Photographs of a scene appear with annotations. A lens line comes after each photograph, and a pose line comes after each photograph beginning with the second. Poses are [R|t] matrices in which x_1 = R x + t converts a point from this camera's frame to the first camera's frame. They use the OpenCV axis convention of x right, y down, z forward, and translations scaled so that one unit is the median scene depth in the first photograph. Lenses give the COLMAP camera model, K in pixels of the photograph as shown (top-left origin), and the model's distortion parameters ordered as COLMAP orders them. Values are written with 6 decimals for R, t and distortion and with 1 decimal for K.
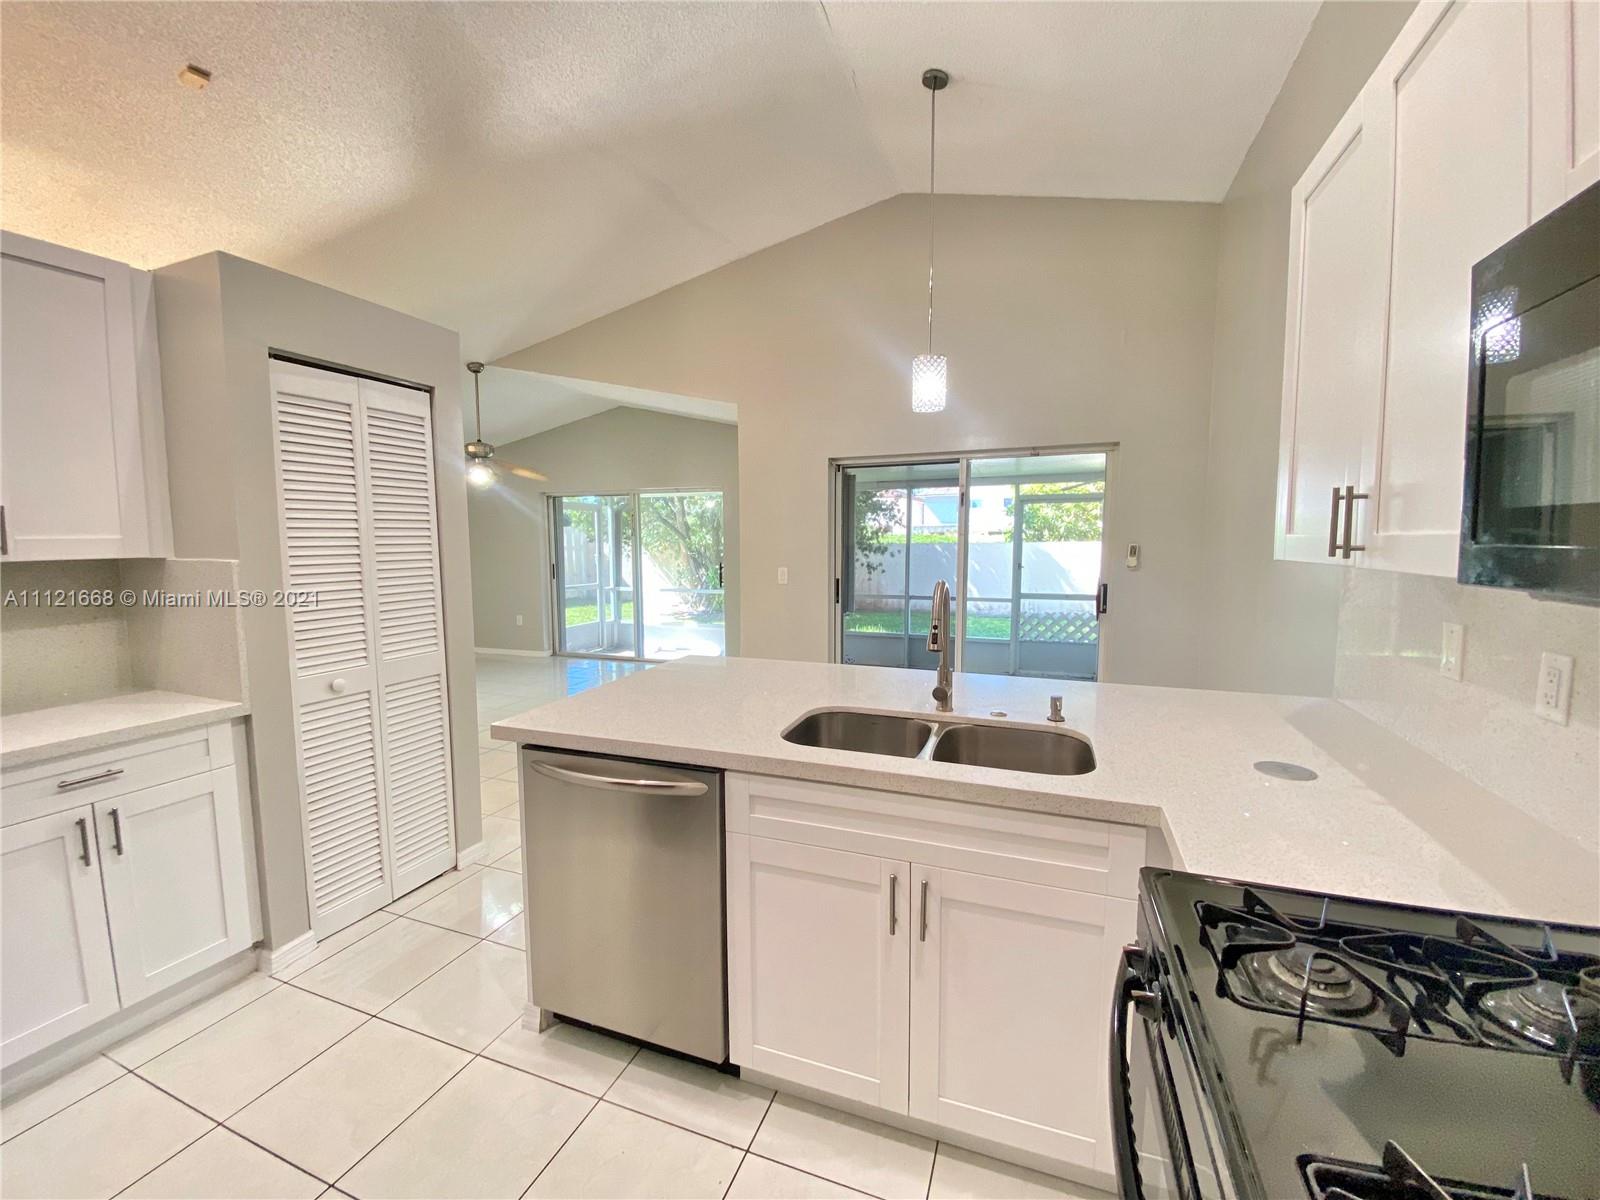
lens RADIAL K [[646.9, 0, 798.3], [0, 646.9, 600.0], [0, 0, 1]] dist [0.038887, -0.032492]
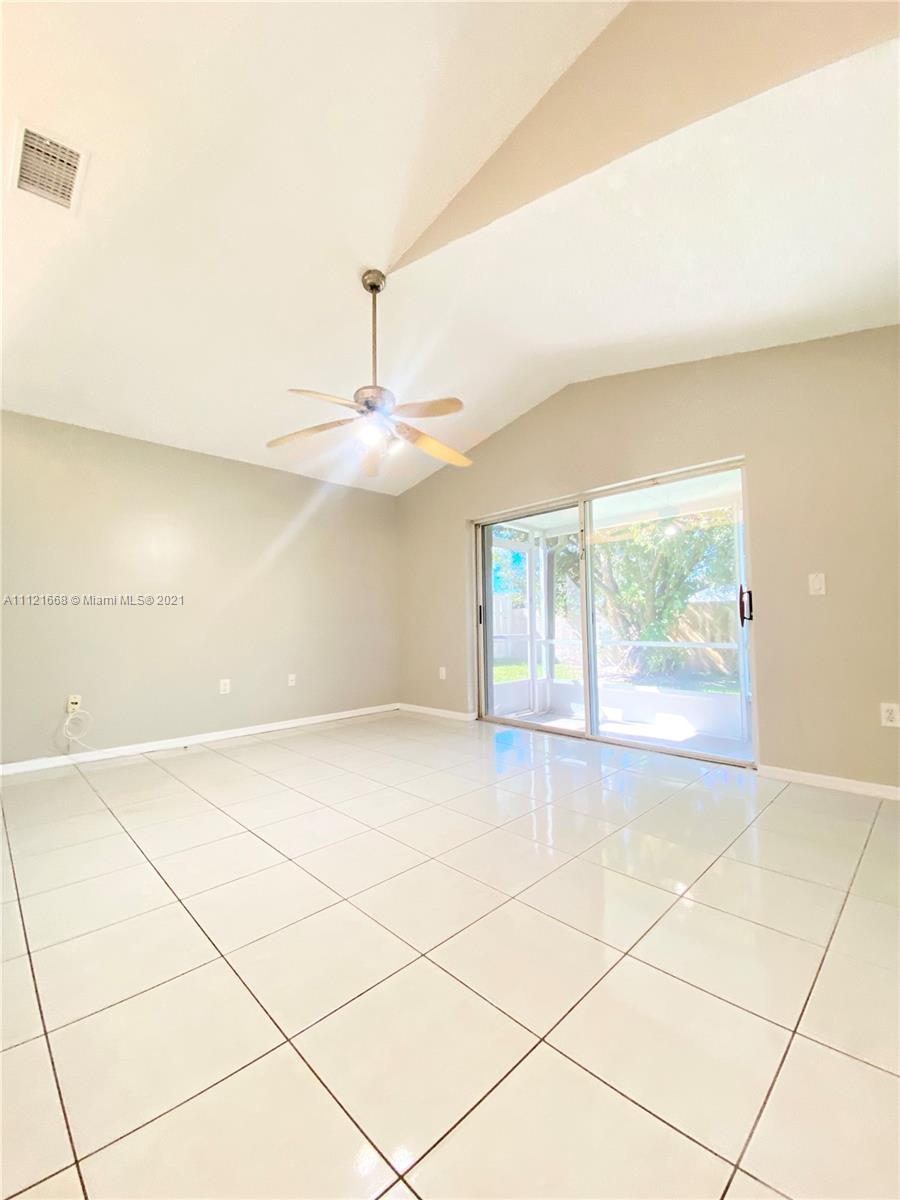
lens RADIAL K [[485.2, 0, 449.4], [0, 485.2, 600.9], [0, 0, 1]] dist [0.038887, -0.032492]
pose [[0.907137, -0.027342, -0.419946, -0.148851], [-0.029345, 0.991348, -0.127935, 0.017027], [0.419811, 0.128378, 0.898486, 0.415896]]
